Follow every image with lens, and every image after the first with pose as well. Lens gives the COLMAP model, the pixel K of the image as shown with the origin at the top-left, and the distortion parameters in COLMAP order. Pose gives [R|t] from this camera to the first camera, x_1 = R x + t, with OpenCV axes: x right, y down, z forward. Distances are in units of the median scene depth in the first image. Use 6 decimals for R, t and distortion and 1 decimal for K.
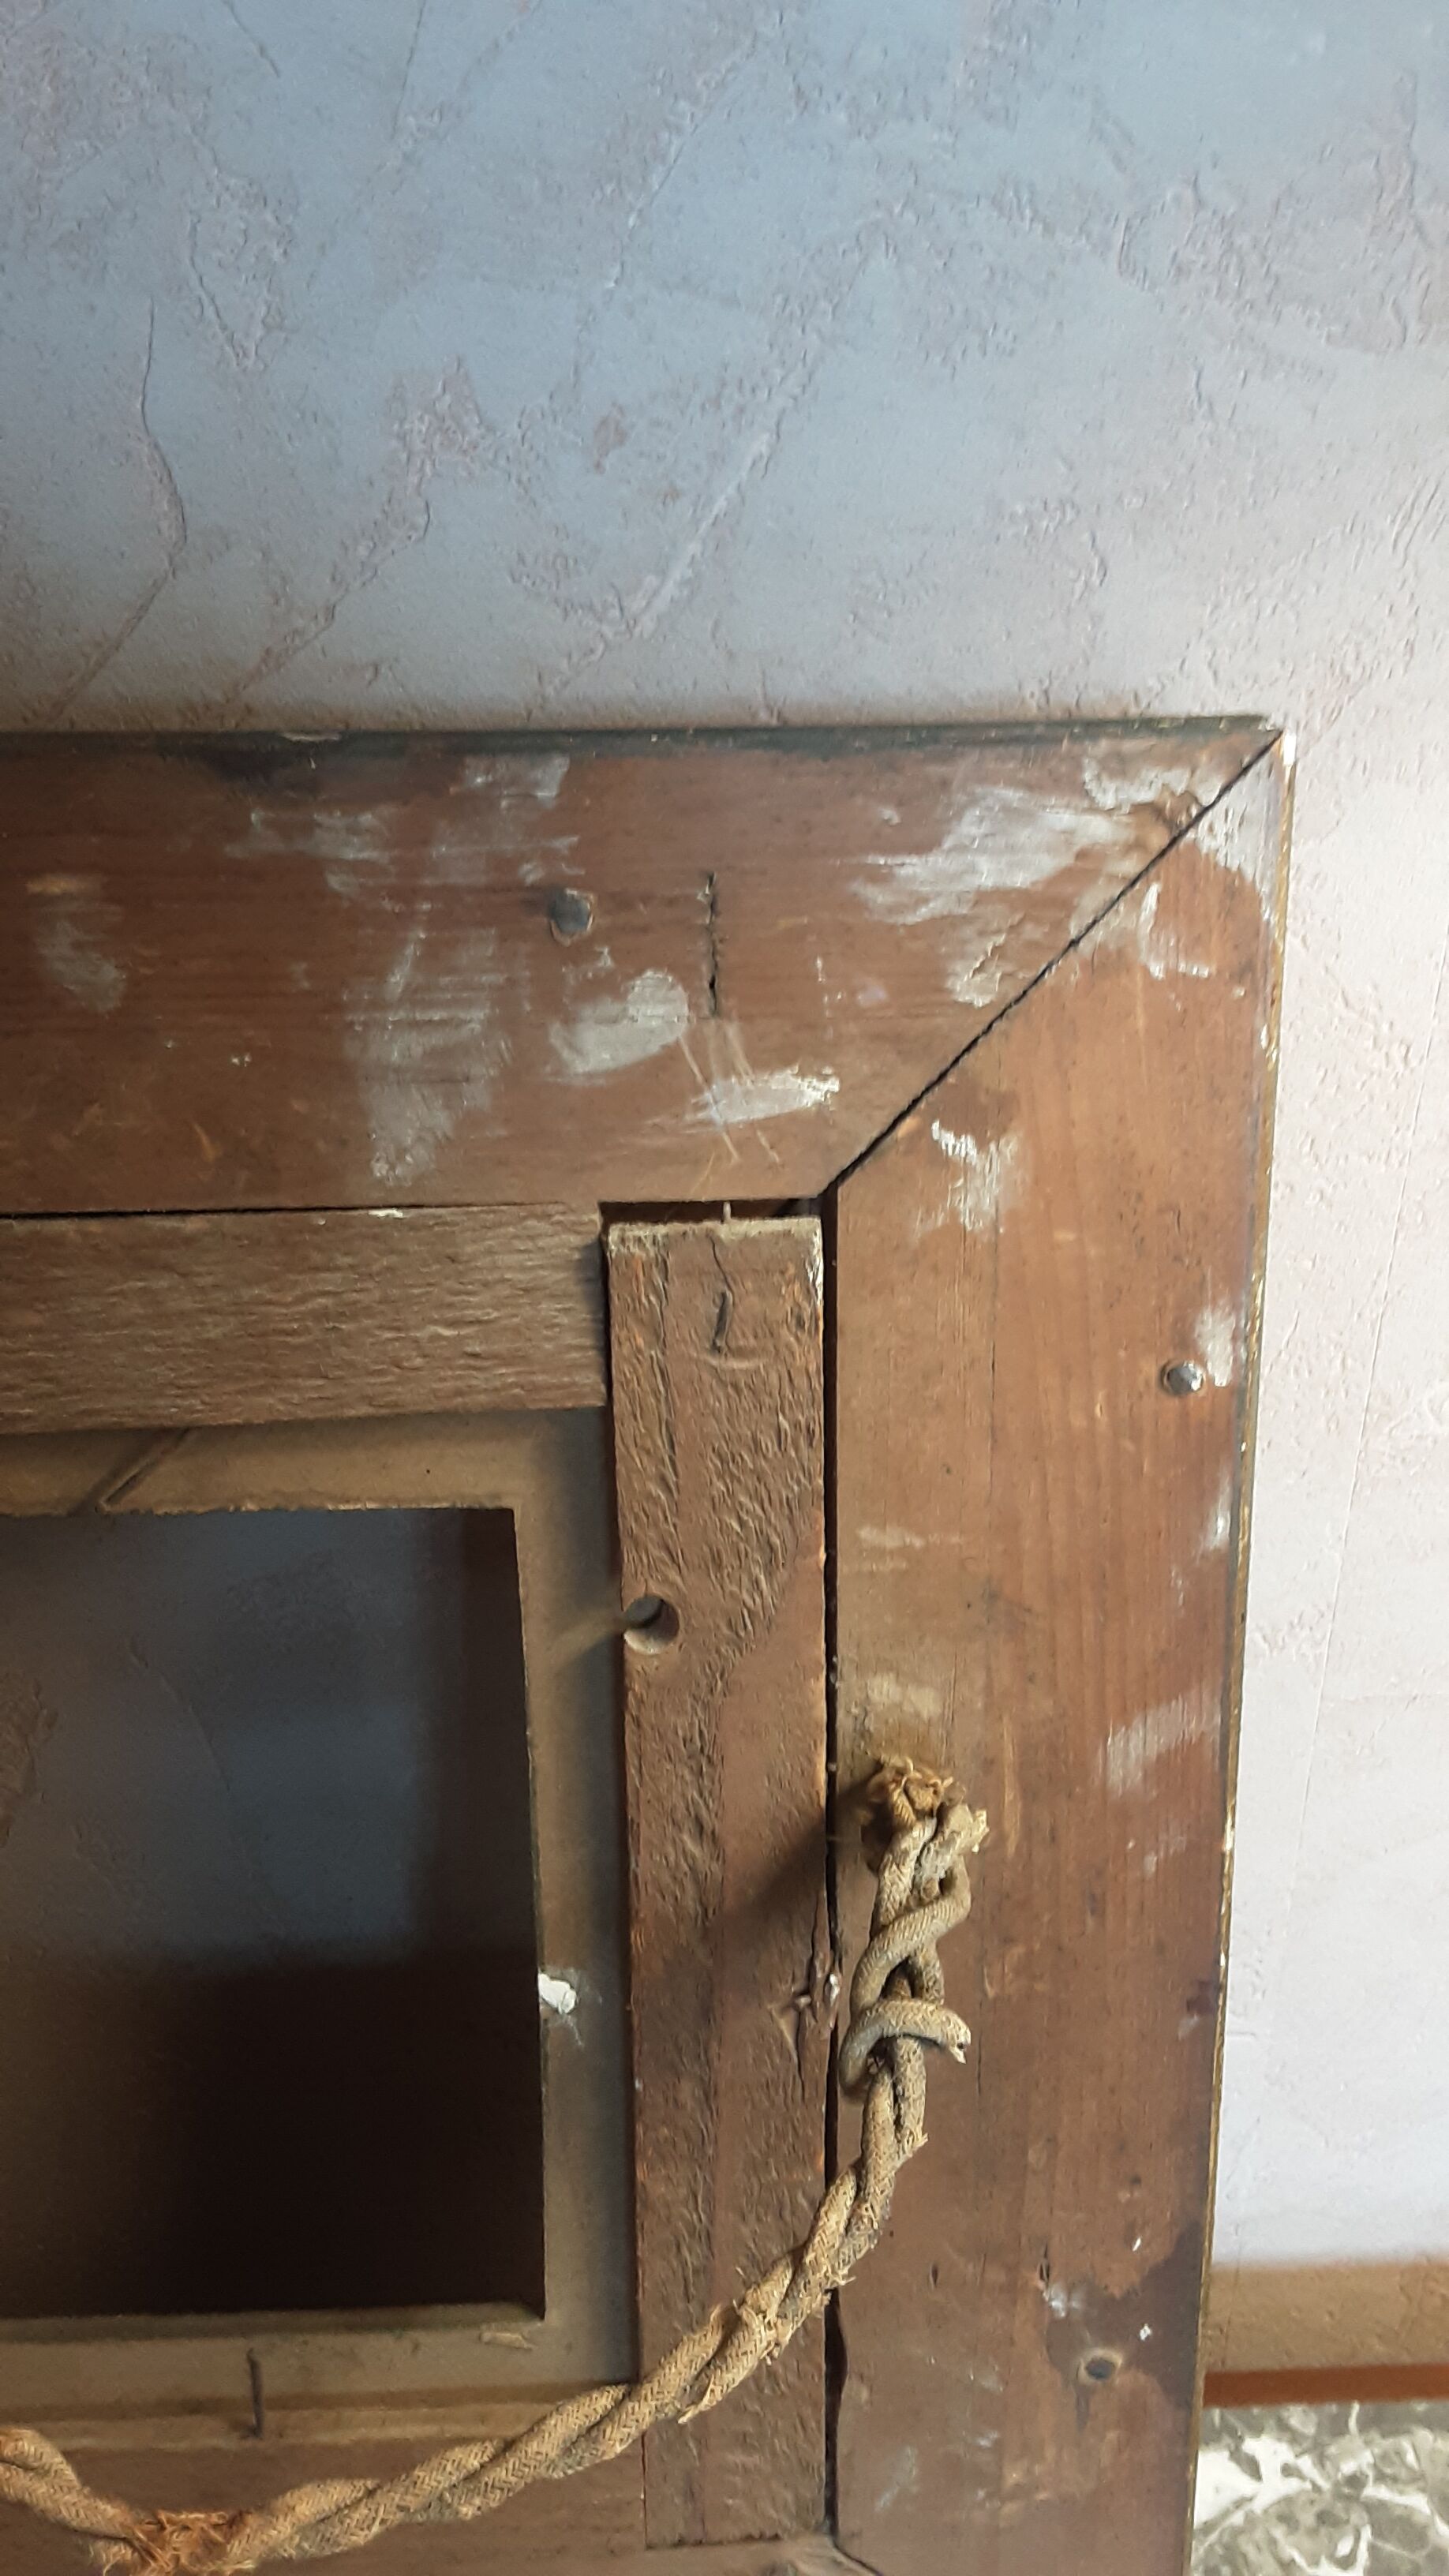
lens RADIAL K [[2103.5, 0, 749.0], [0, 2103.5, 1270.6], [0, 0, 1]] dist [0.133010, -0.236478]
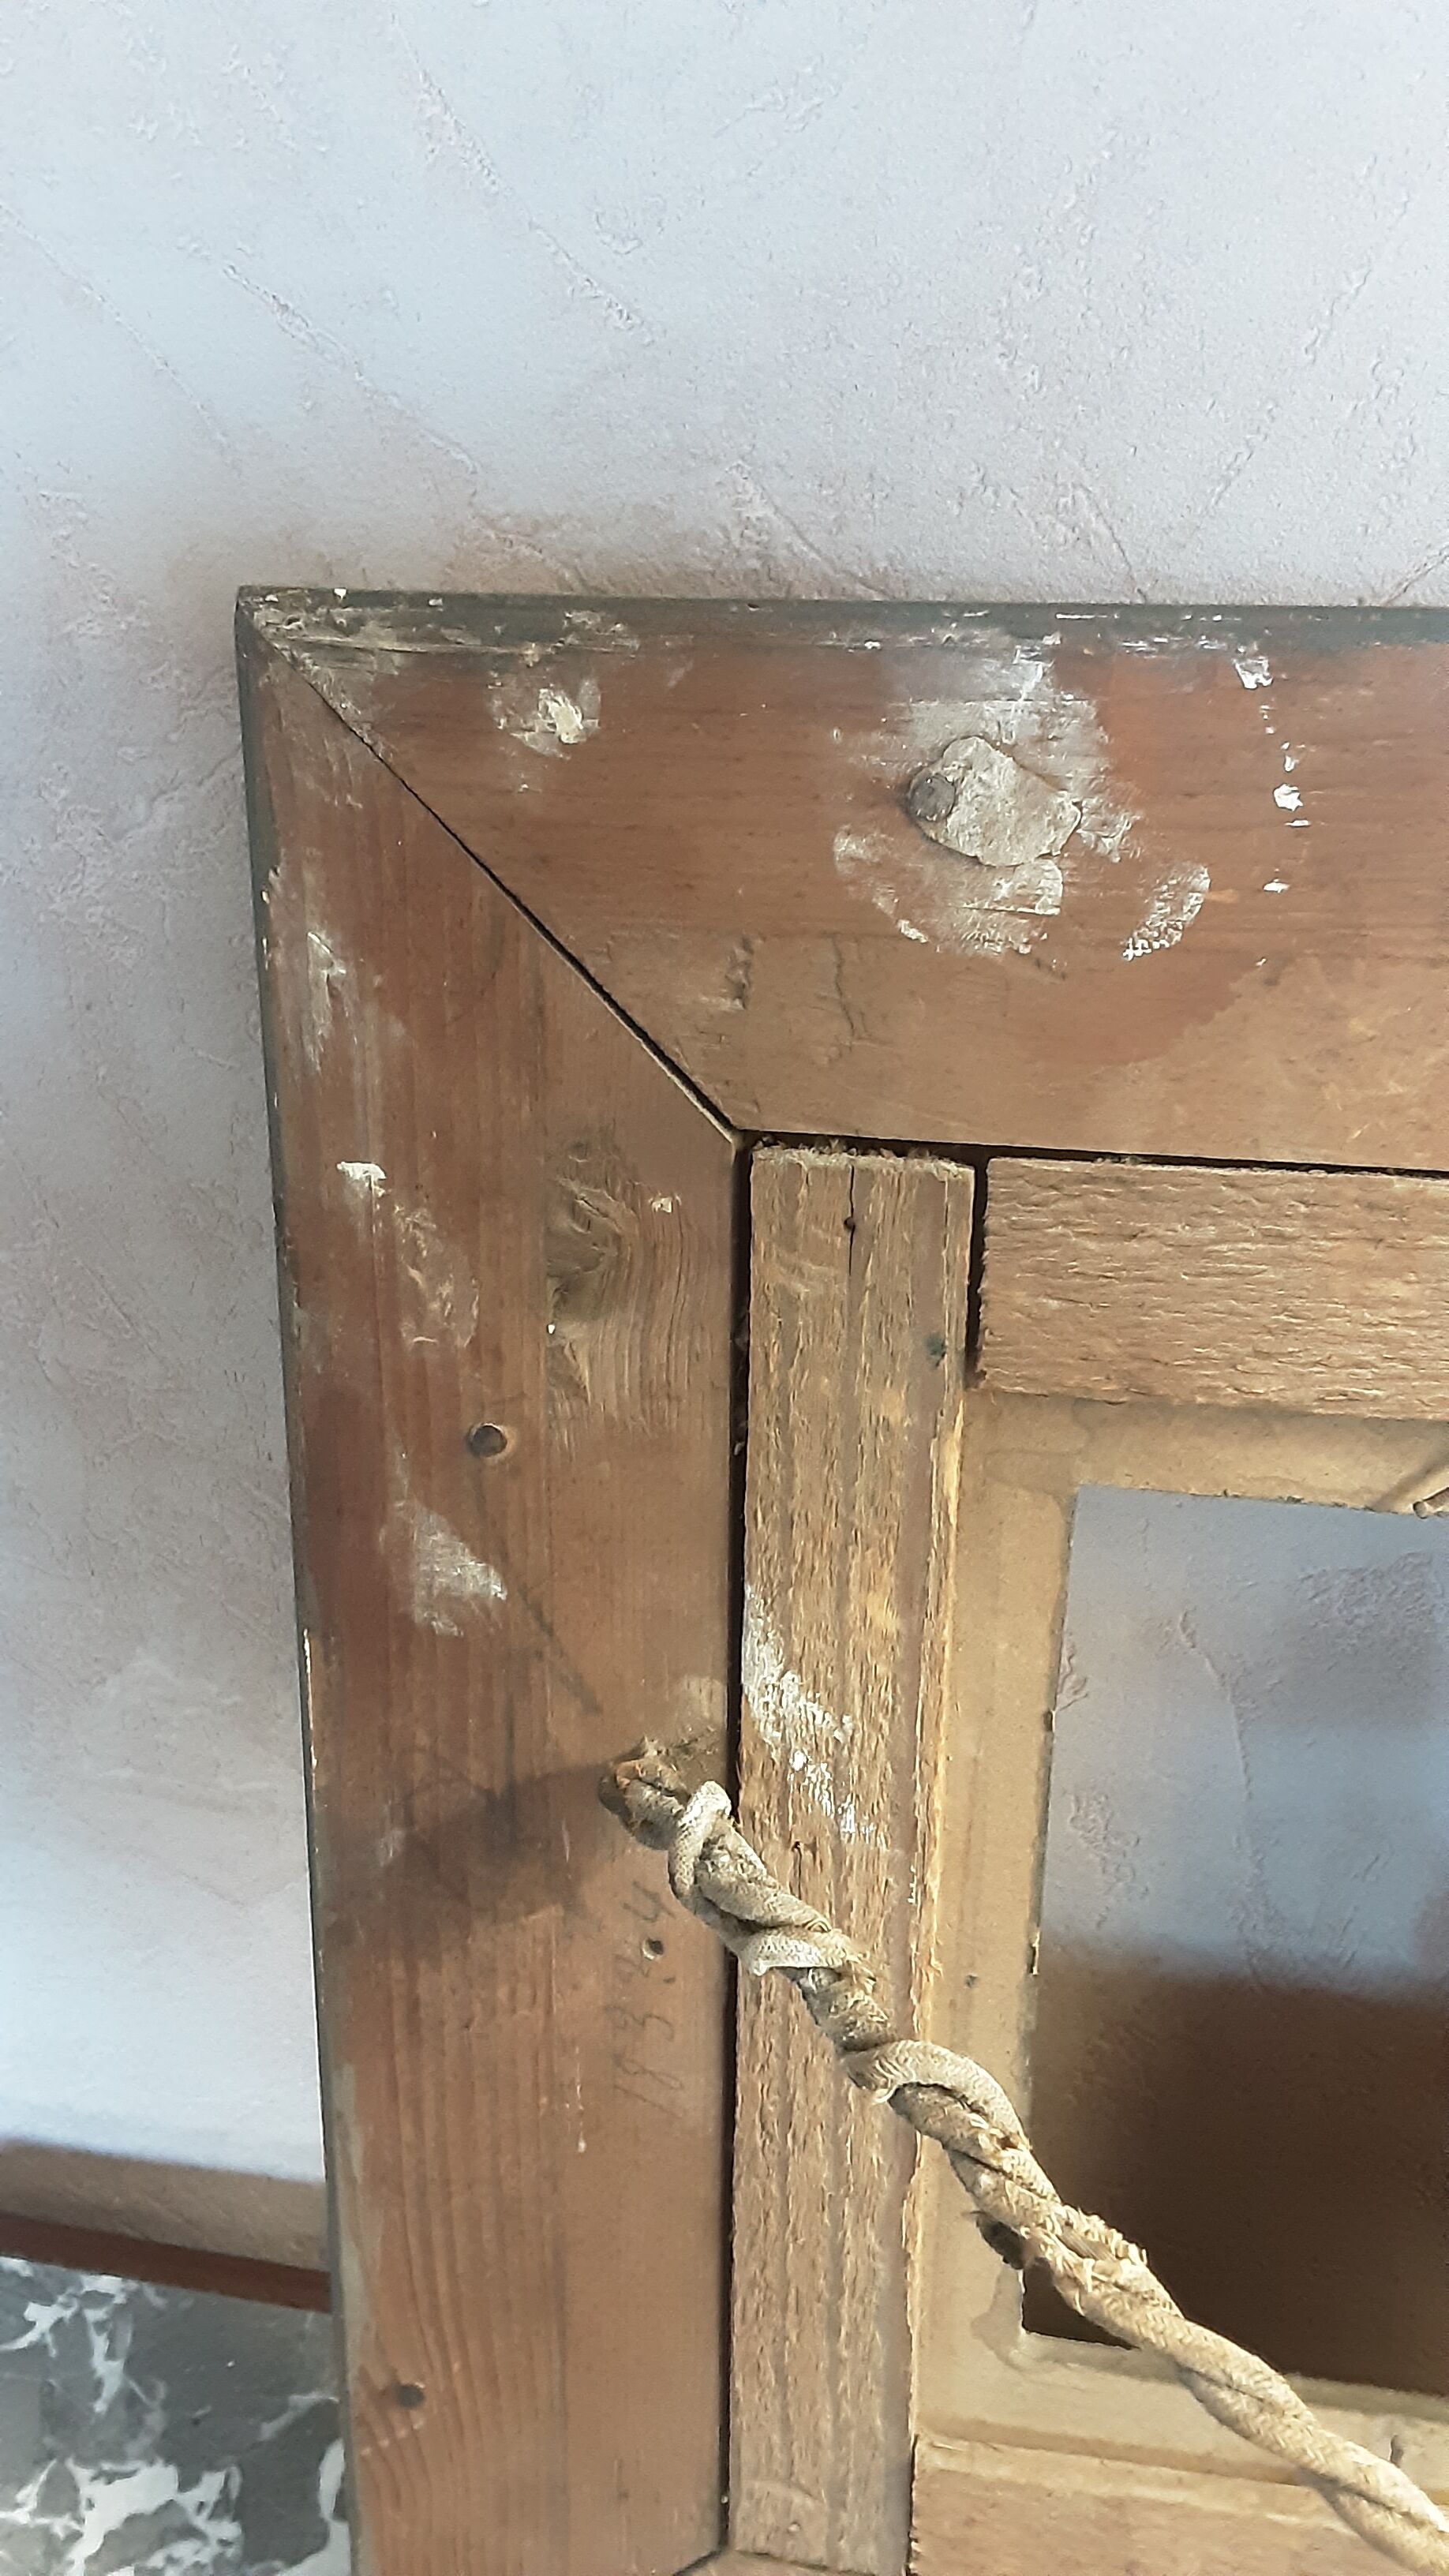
lens RADIAL K [[2103.5, 0, 749.0], [0, 2103.5, 1270.6], [0, 0, 1]] dist [0.133010, -0.236478]
pose [[0.974773, 0.096108, -0.201447, -0.401703], [-0.089414, 0.995105, 0.042094, 0.001618], [0.204506, -0.023020, 0.978594, 0.082278]]
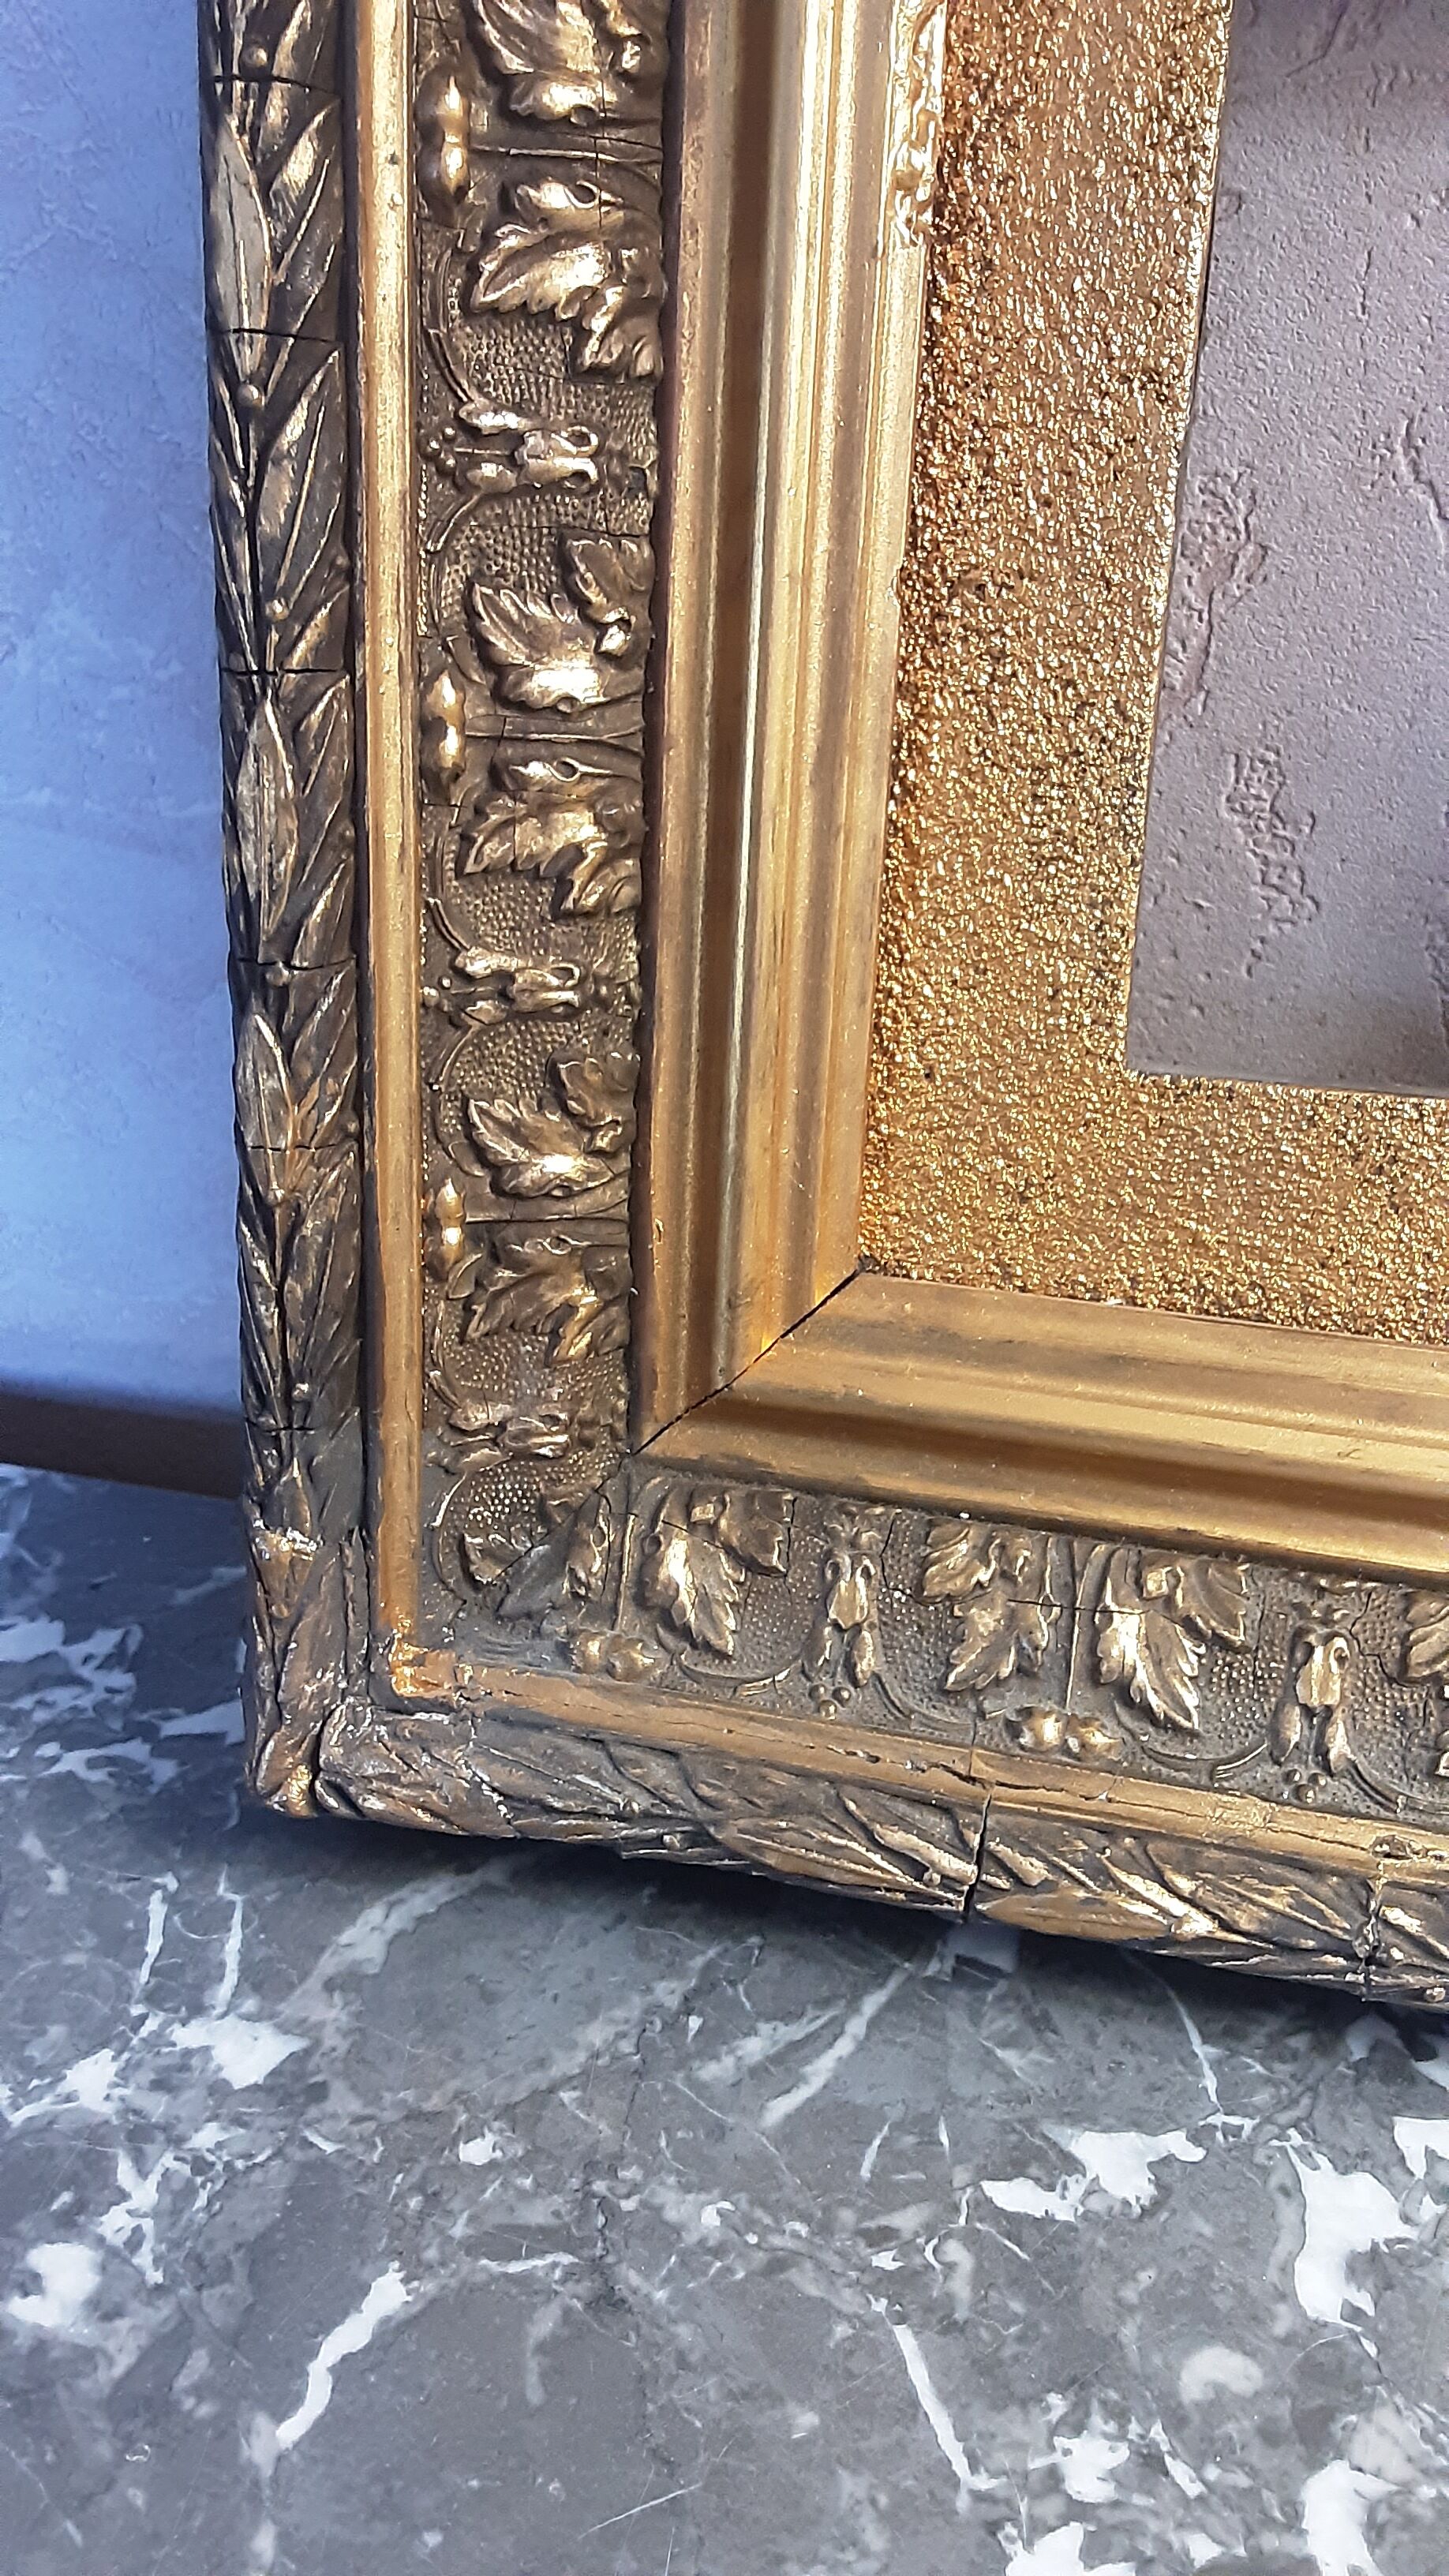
lens RADIAL K [[2103.5, 0, 749.0], [0, 2103.5, 1270.6], [0, 0, 1]] dist [0.133010, -0.236478]
pose [[0.960964, 0.143620, -0.236477, -0.386673], [-0.134344, 0.989409, 0.054970, 0.573230], [0.241867, -0.021055, 0.970081, 0.353705]]
